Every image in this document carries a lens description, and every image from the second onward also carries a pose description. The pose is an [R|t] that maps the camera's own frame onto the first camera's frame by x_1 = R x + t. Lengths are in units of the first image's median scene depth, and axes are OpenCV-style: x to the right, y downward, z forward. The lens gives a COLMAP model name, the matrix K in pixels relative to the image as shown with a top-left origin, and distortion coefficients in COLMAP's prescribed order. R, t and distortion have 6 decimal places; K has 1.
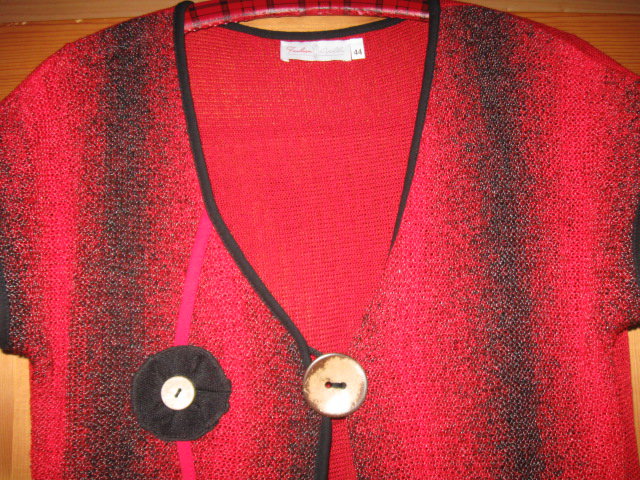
lens RADIAL K [[465.5, 0, 320.0], [0, 465.5, 240.0], [0, 0, 1]] dist [-0.049683, 0.005006]
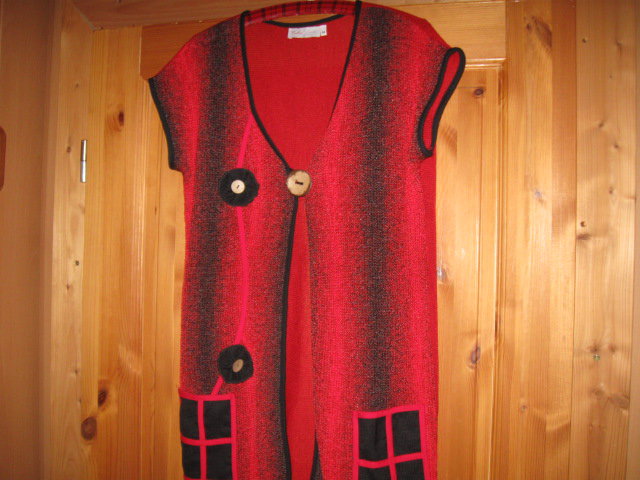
lens RADIAL K [[465.5, 0, 320.0], [0, 465.5, 240.0], [0, 0, 1]] dist [-0.049683, 0.005006]
pose [[0.967042, 0.050672, -0.249522, 0.664236], [-0.018585, 0.991430, 0.129308, 0.258172], [0.253936, -0.120409, 0.959697, -1.144703]]
